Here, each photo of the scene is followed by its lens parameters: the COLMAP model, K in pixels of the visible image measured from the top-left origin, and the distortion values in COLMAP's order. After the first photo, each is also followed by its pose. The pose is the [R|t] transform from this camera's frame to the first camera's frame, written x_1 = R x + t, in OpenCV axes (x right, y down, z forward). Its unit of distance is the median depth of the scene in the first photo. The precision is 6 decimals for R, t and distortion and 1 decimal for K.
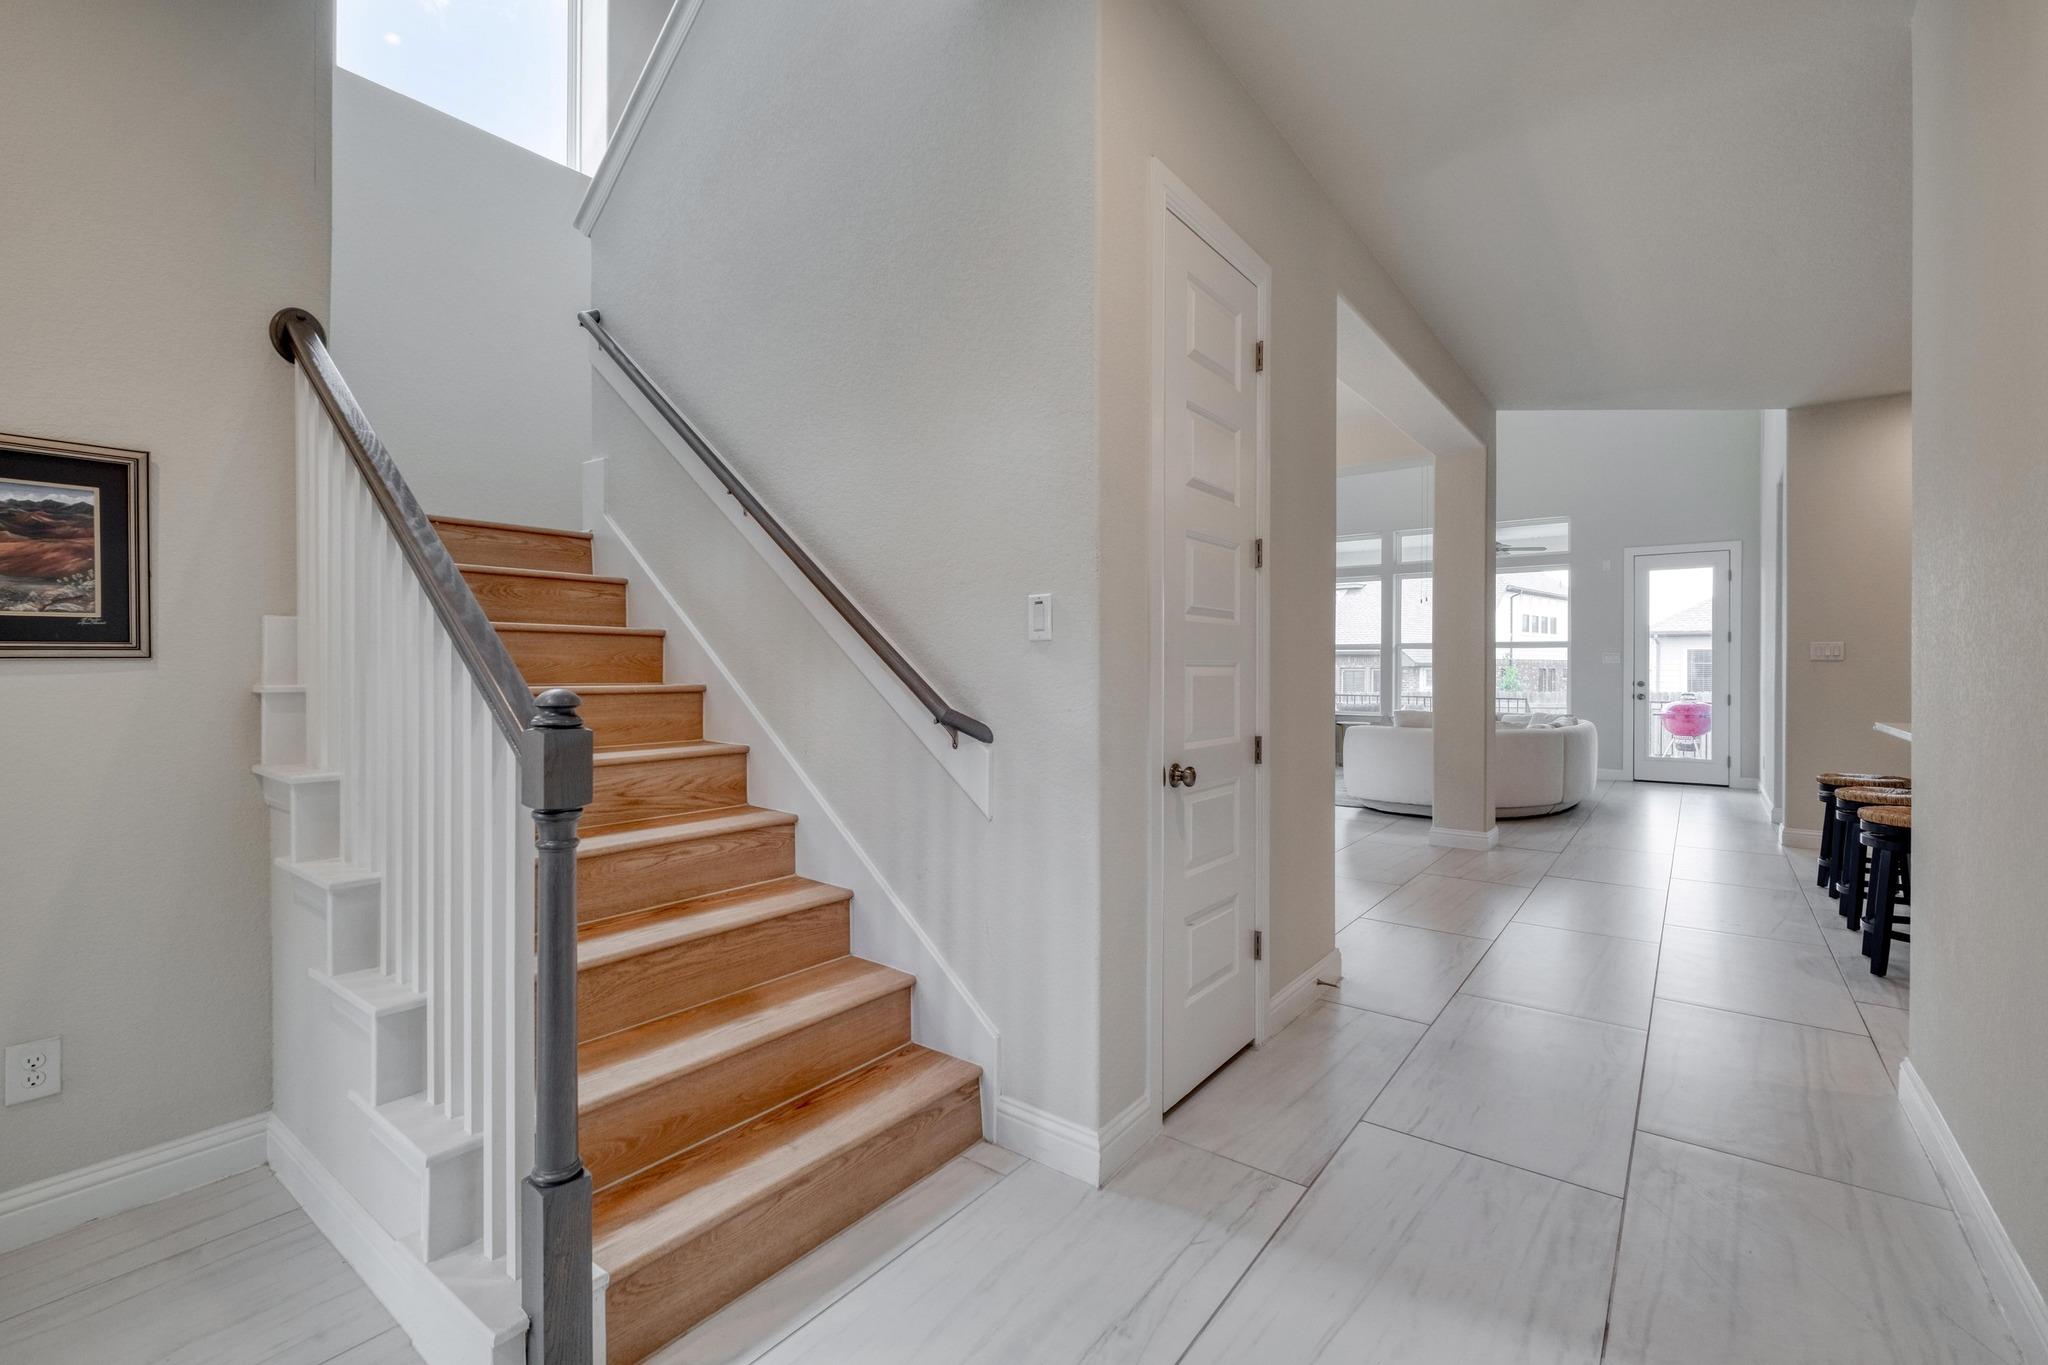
lens RADIAL K [[885.1, 0, 1027.8], [0, 885.1, 674.0], [0, 0, 1]] dist [-0.001510, -0.002806]
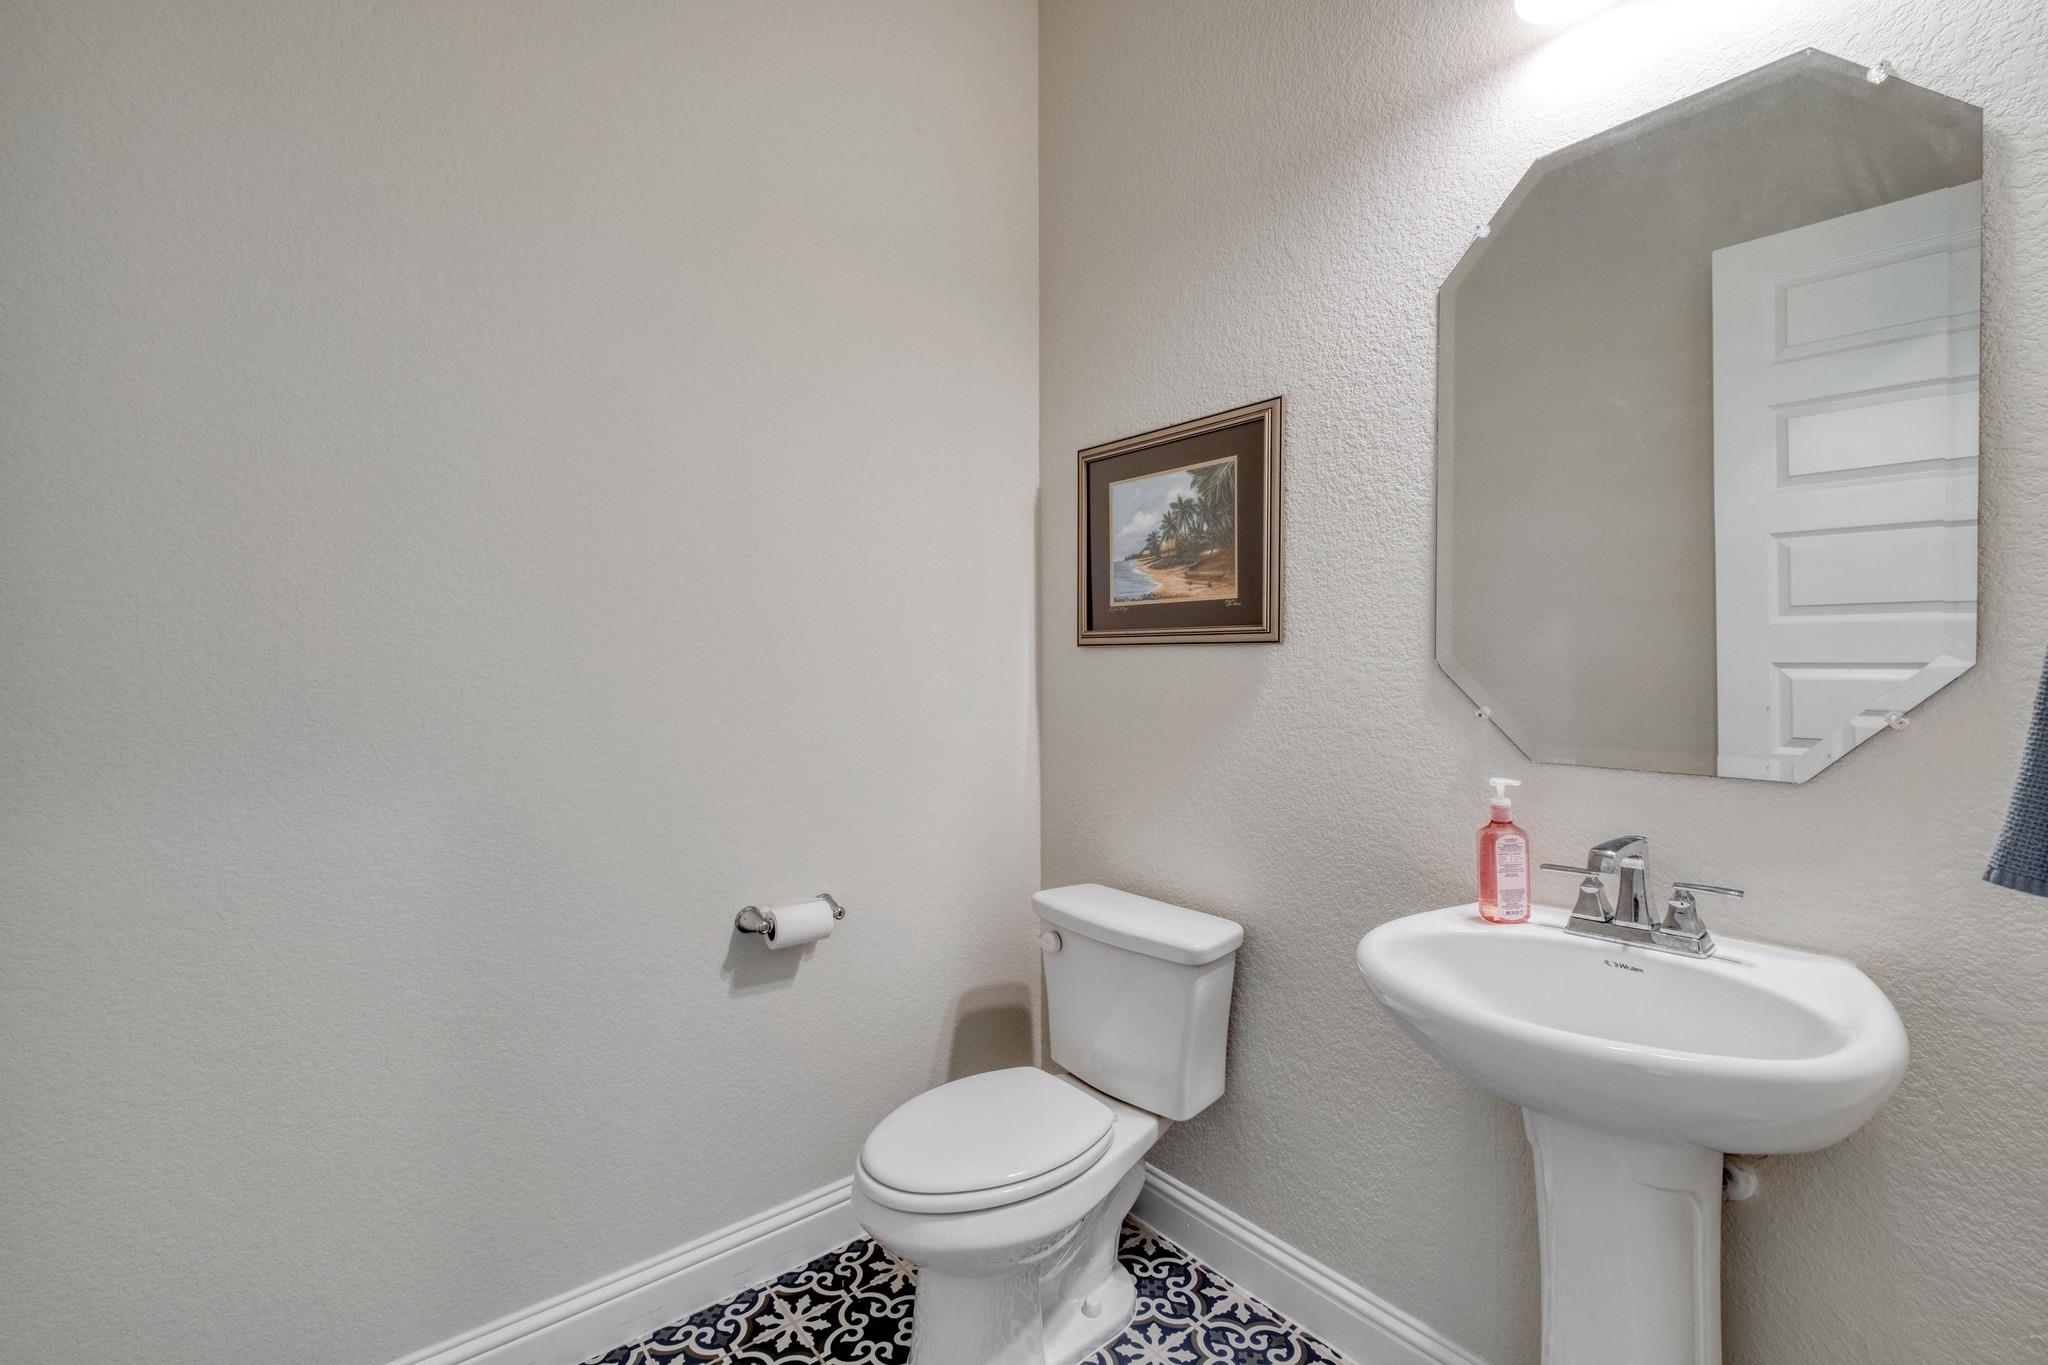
lens RADIAL K [[885.1, 0, 1024.3], [0, 885.1, 674.8], [0, 0, 1]] dist [-0.001510, -0.002806]
pose [[-0.219531, 0.006532, -0.975584, -0.133115], [-0.006482, 0.999946, 0.008154, 0.006604], [0.975584, 0.008114, -0.219477, 0.972971]]
